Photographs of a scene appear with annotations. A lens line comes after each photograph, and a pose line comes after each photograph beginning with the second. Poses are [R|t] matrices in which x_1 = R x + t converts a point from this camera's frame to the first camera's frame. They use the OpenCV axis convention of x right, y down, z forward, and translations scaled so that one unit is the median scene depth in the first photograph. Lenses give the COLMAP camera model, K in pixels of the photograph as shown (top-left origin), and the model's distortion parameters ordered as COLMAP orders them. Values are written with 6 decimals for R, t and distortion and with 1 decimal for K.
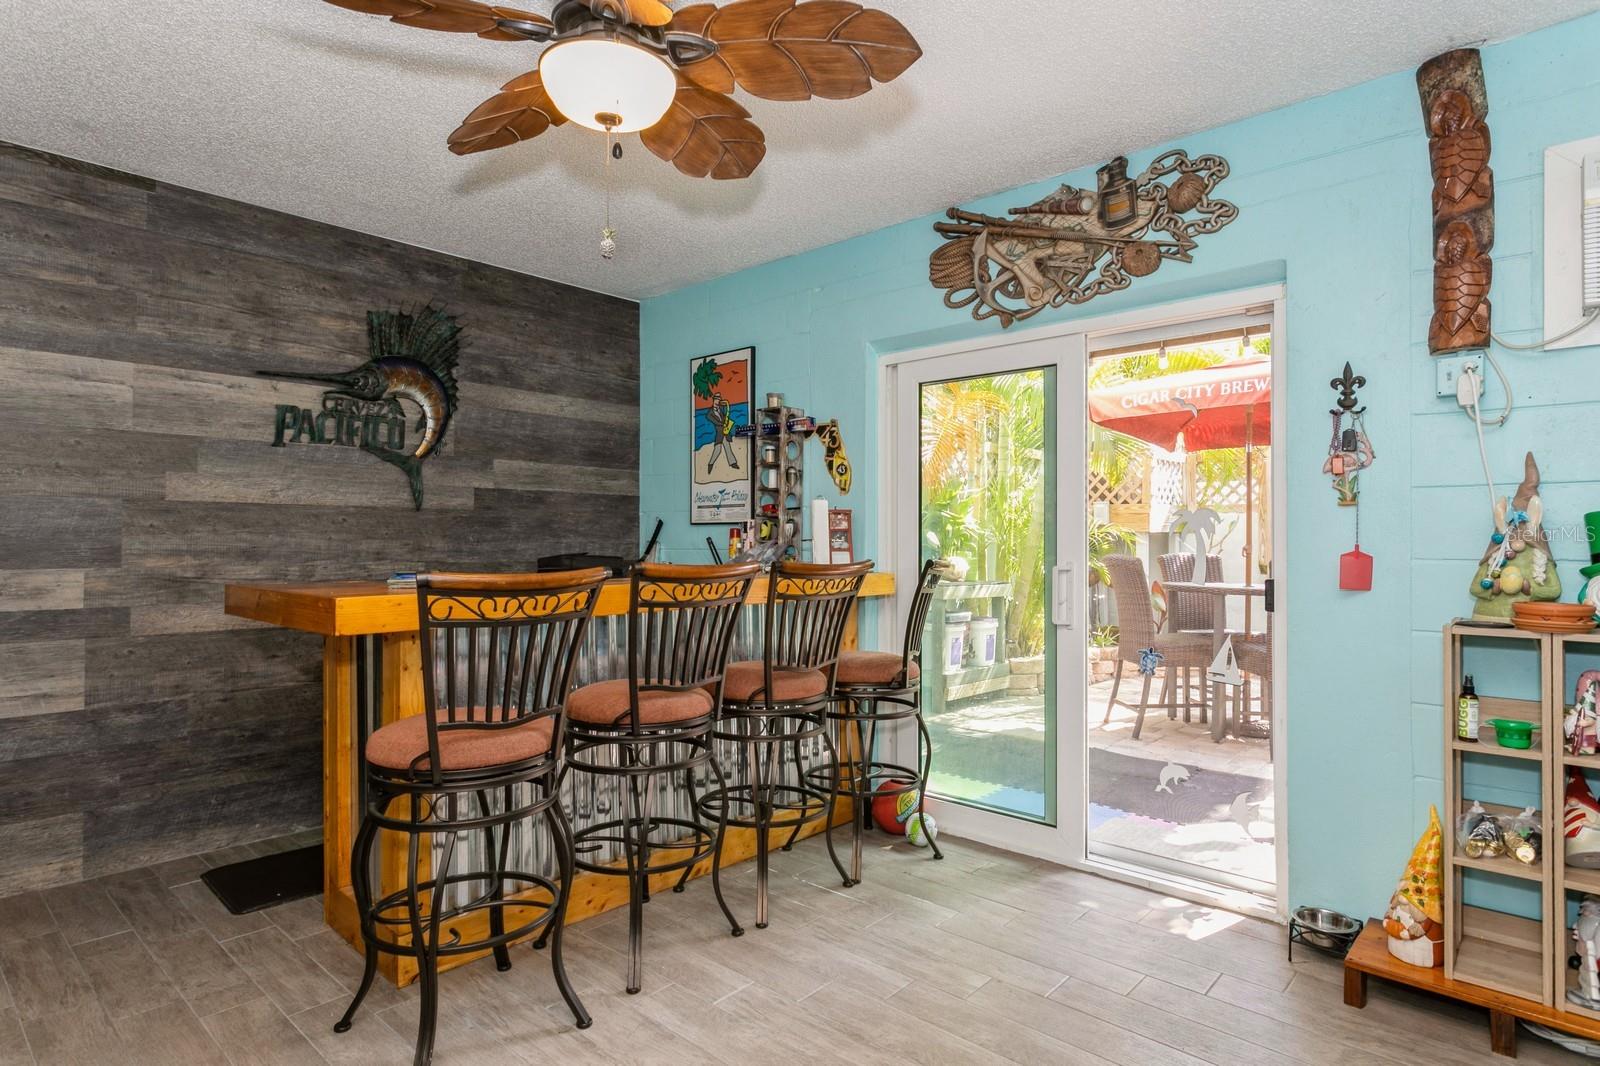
lens RADIAL K [[848.6, 0, 813.4], [0, 848.6, 533.2], [0, 0, 1]] dist [-0.006429, 0.006525]
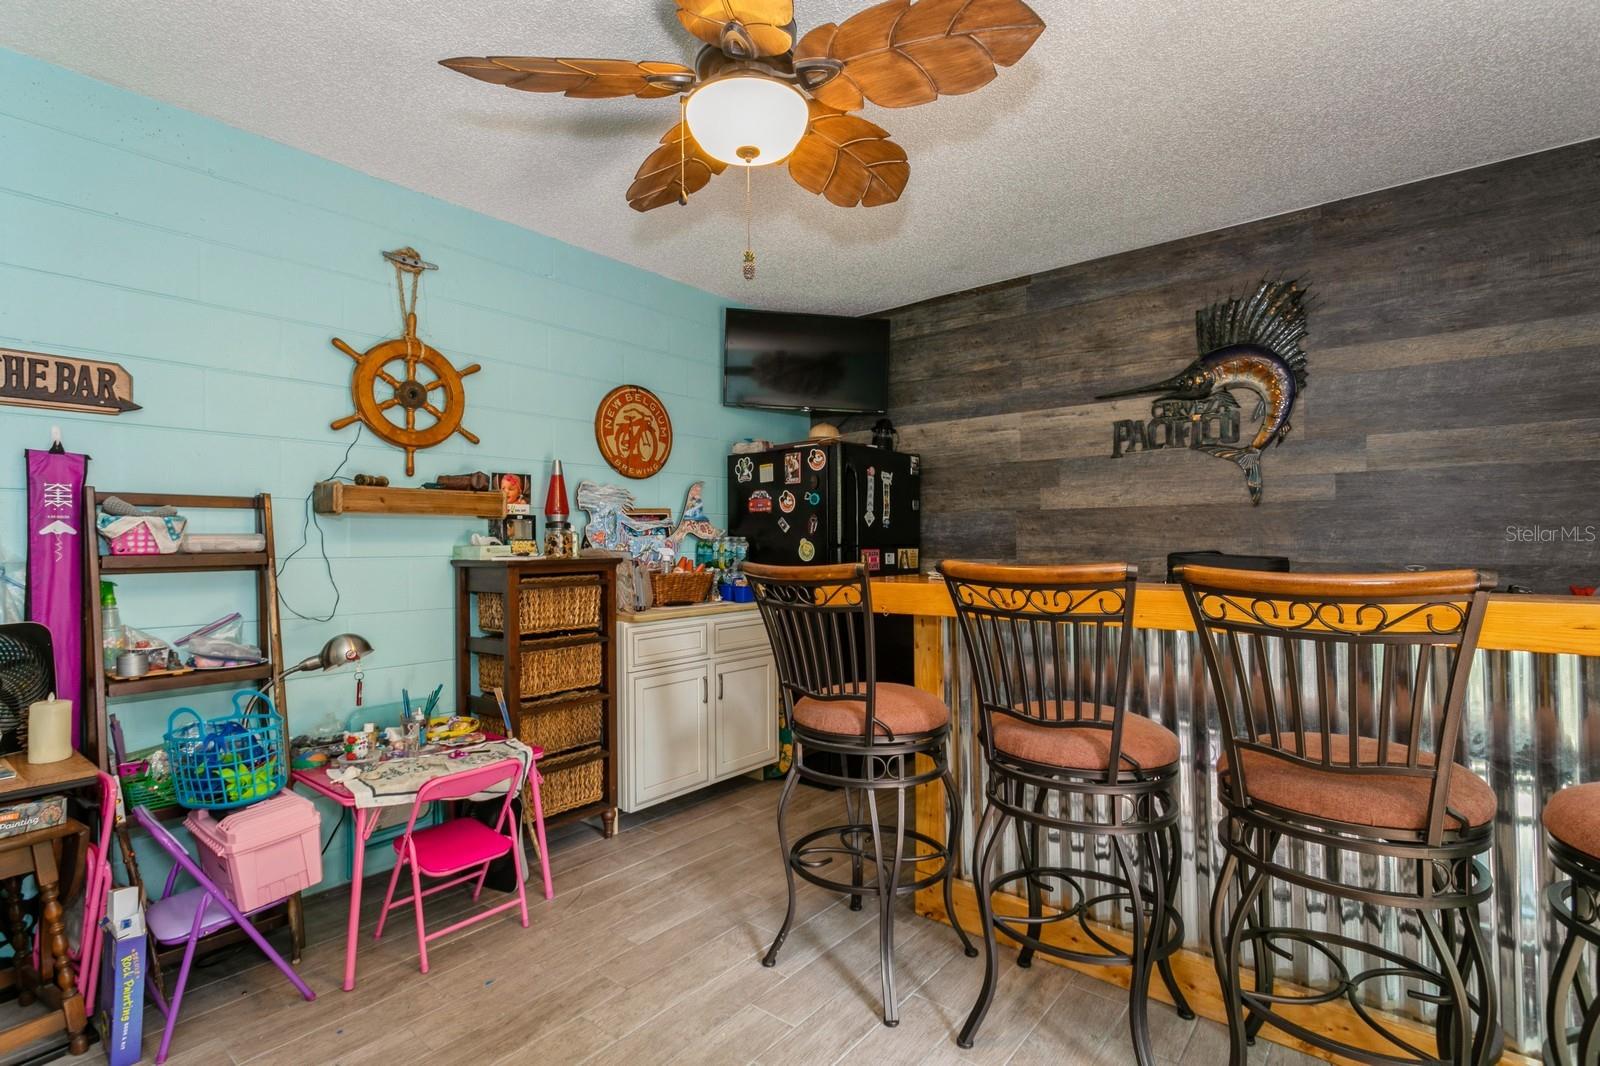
lens RADIAL K [[760.9, 0, 803.3], [0, 760.9, 544.6], [0, 0, 1]] dist [0.003038, 0.002495]
pose [[0.053480, -0.008967, -0.998529, 0.369611], [0.010281, 0.999912, -0.008429, 0.020082], [0.998516, -0.009815, 0.053567, 0.500640]]
